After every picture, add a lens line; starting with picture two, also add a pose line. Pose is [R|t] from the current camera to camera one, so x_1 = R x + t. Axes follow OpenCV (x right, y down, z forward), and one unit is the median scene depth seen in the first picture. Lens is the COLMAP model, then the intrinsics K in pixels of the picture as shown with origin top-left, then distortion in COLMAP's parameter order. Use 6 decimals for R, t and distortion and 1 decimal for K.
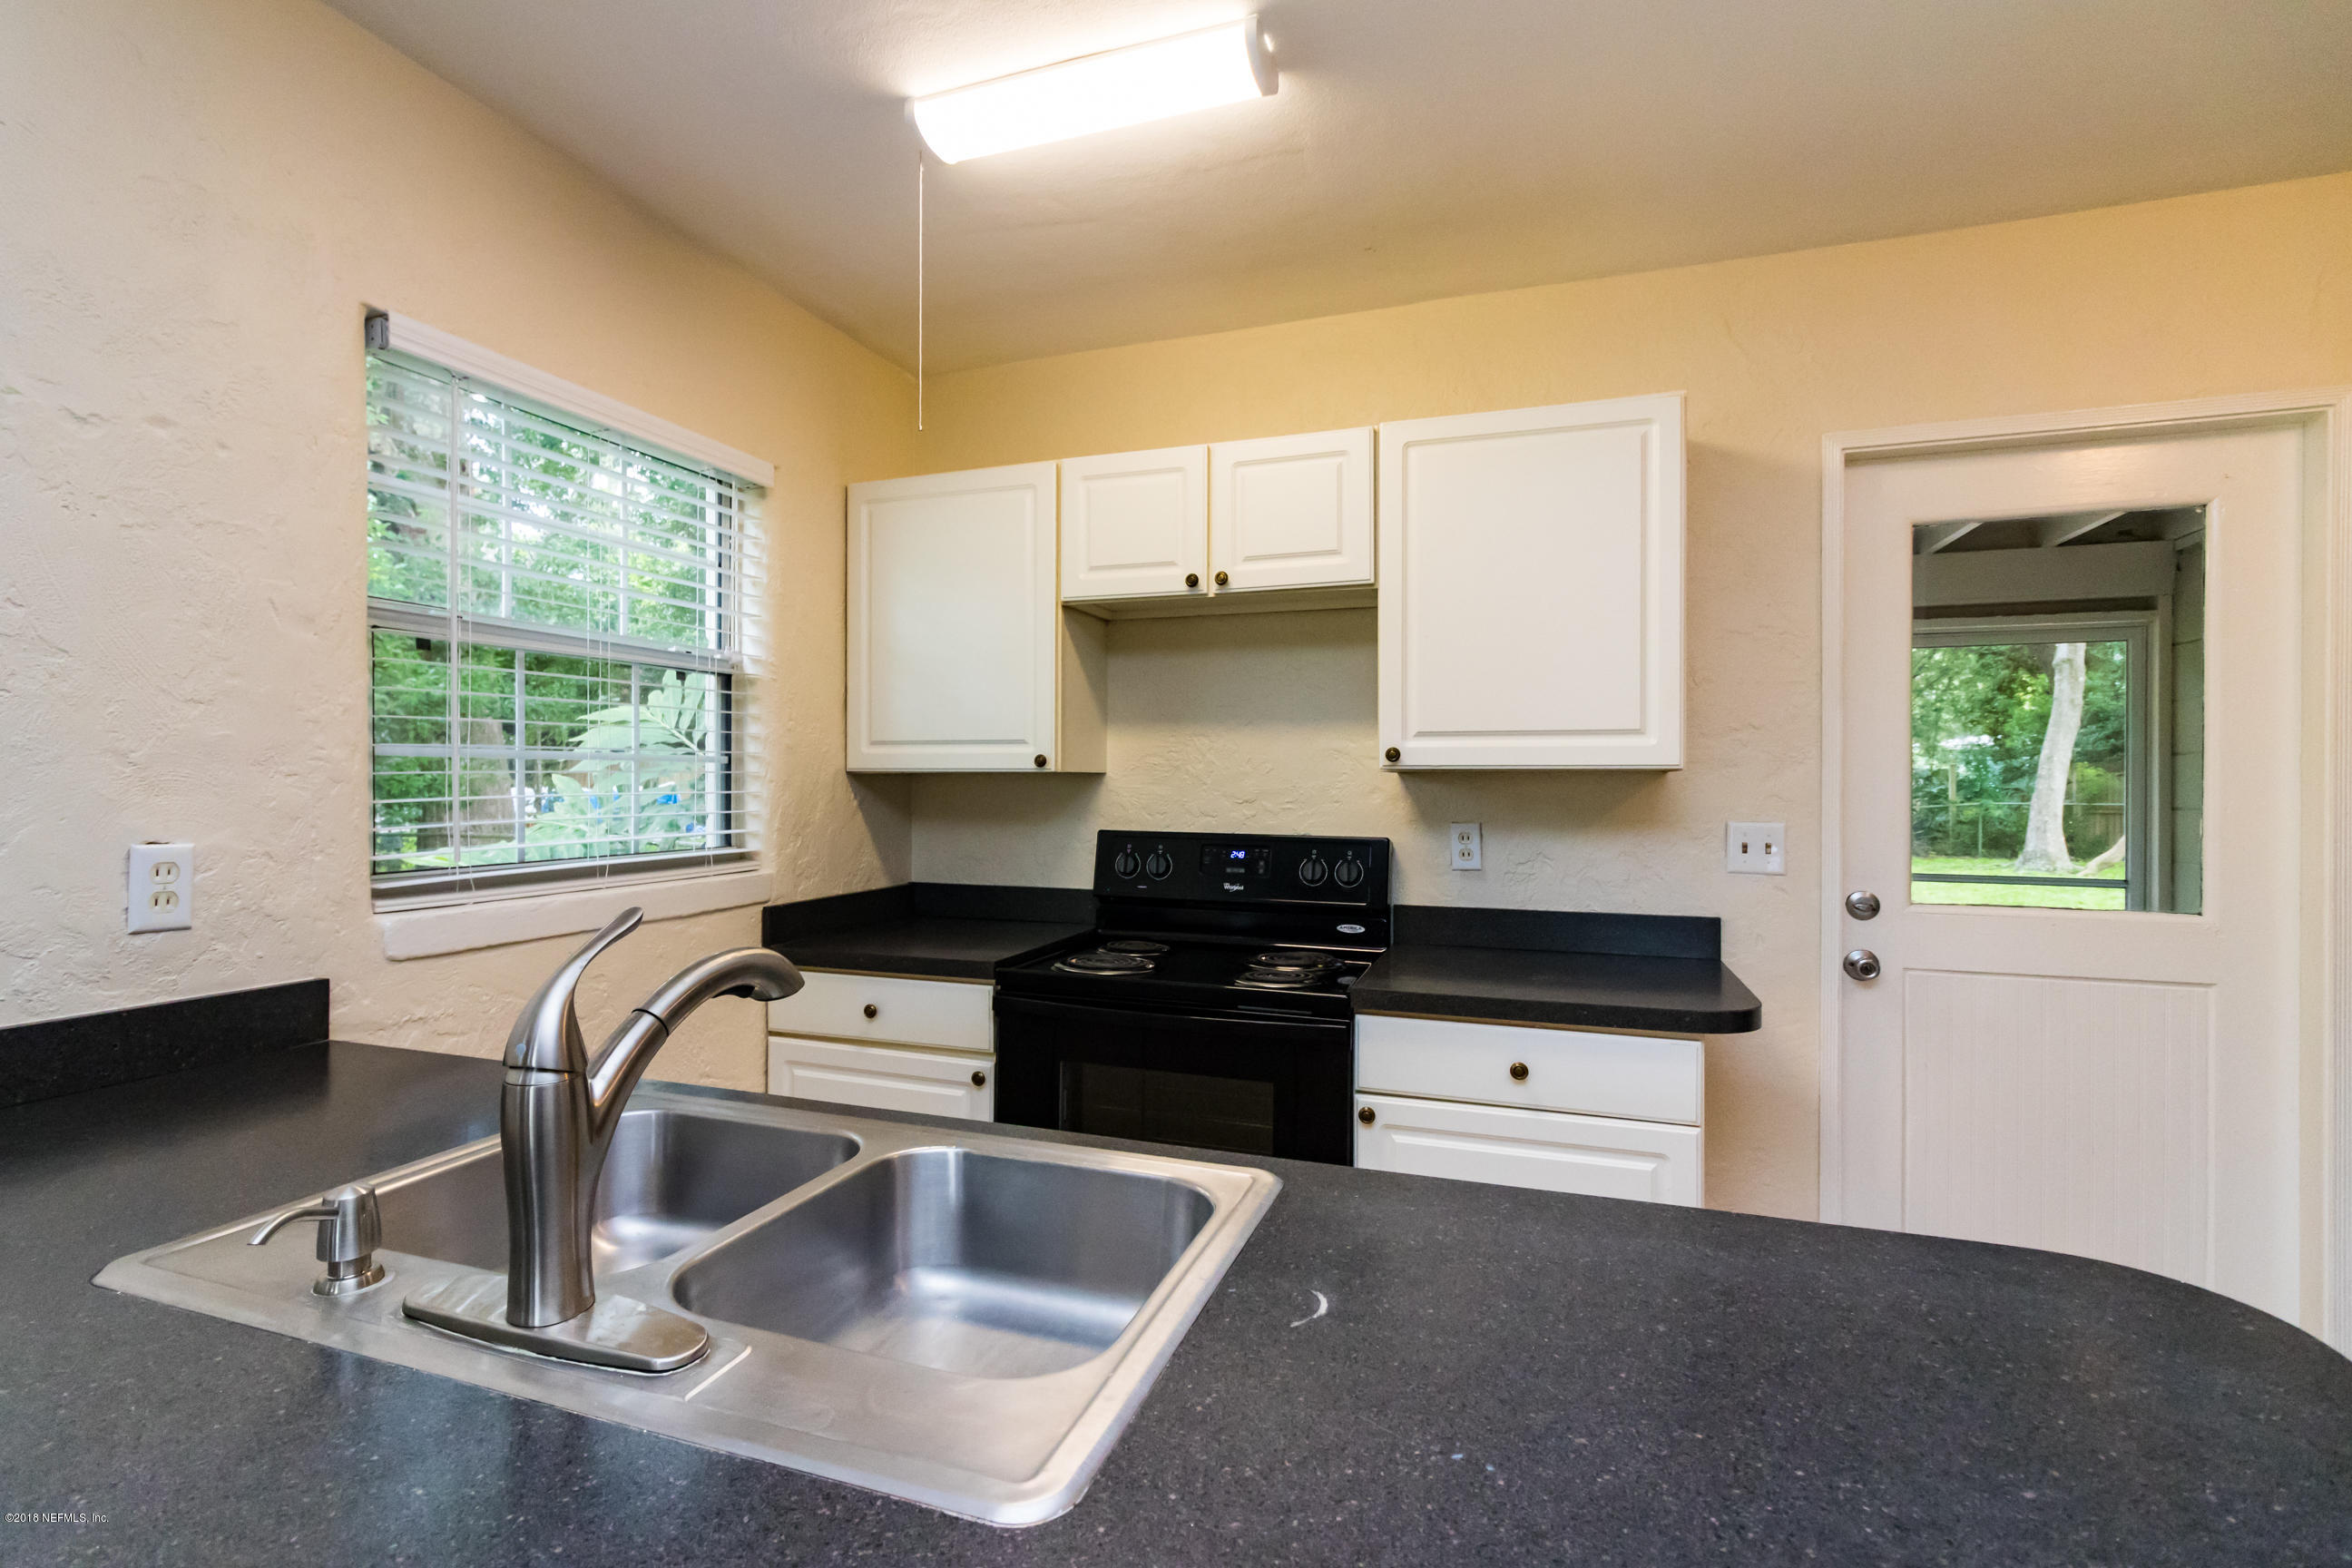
lens RADIAL K [[1106.1, 0, 1140.3], [0, 1106.1, 786.7], [0, 0, 1]] dist [-0.000989, 0.000208]
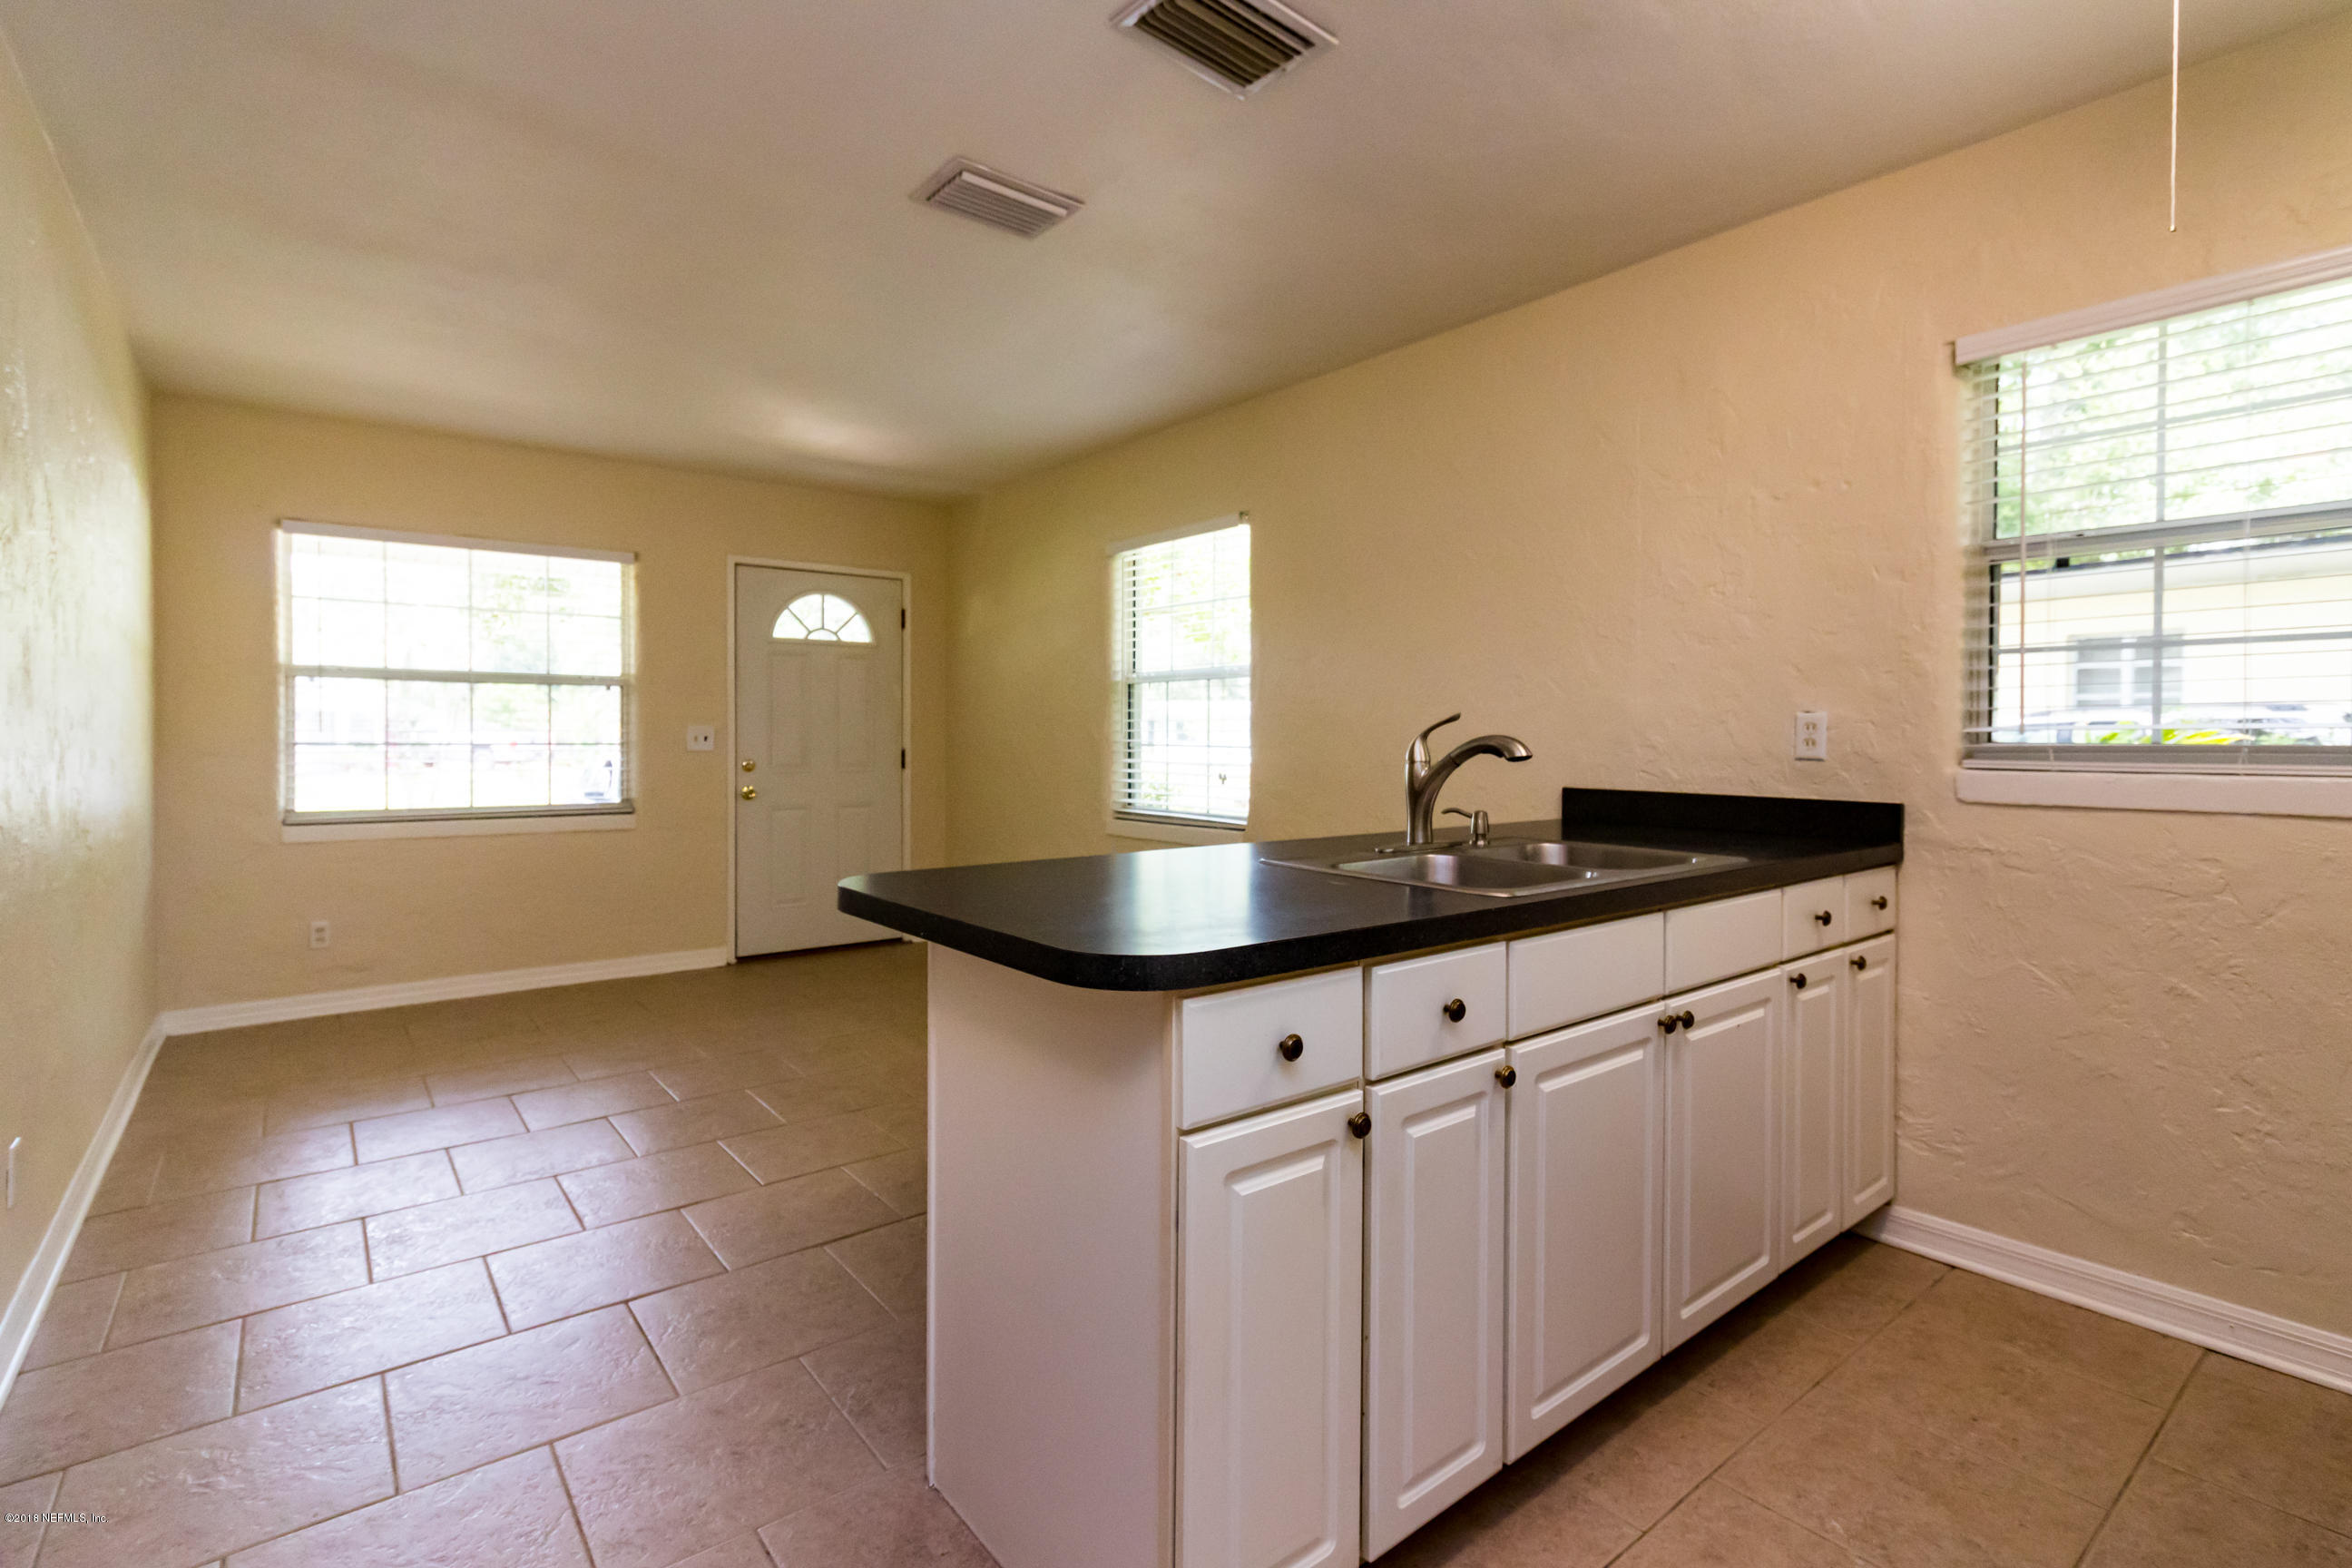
lens RADIAL K [[1086.8, 0, 1153.1], [0, 1086.8, 780.6], [0, 0, 1]] dist [0.010388, 0.000321]
pose [[-0.533617, 0.029977, -0.845195, 0.697239], [-0.010774, 0.999050, 0.042237, 0.055955], [0.845657, 0.031645, -0.532787, 0.584348]]
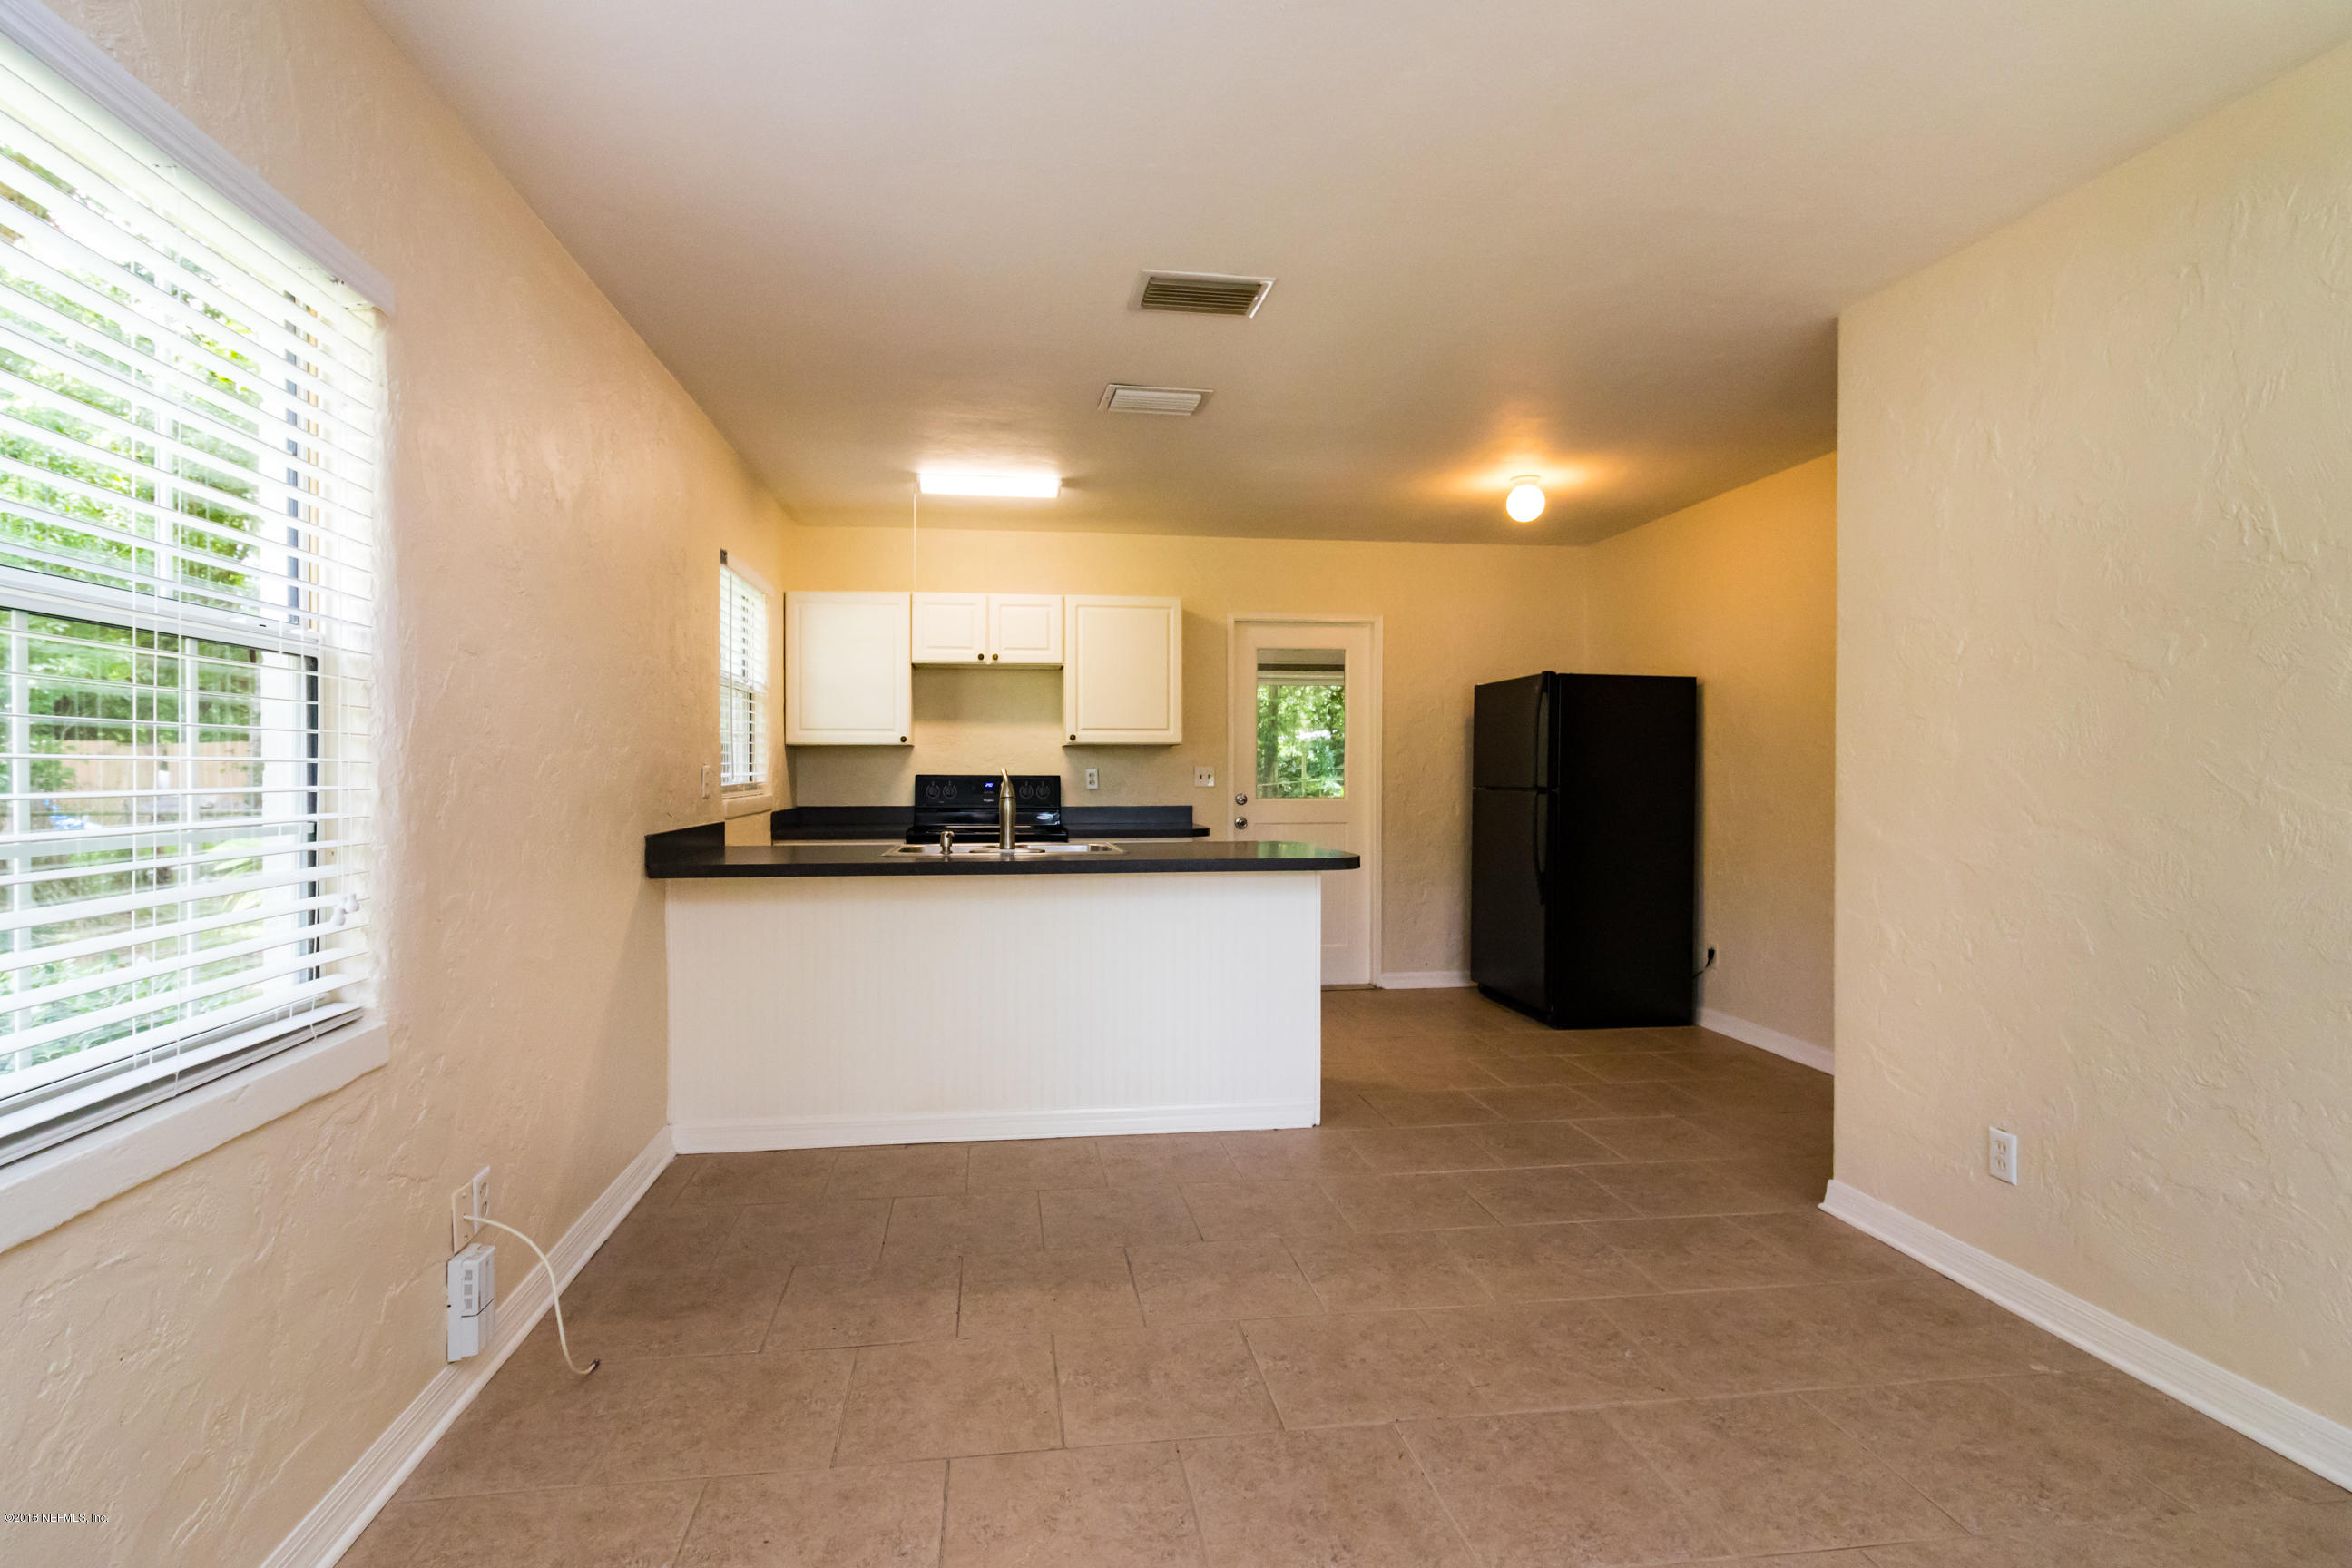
lens RADIAL K [[1125.0, 0, 1156.9], [0, 1125.0, 791.7], [0, 0, 1]] dist [0.004038, 0.000423]
pose [[0.879906, -0.012890, 0.474973, -0.677138], [0.005850, 0.999850, 0.016295, 0.043318], [-0.475112, -0.011560, 0.879849, -1.073793]]
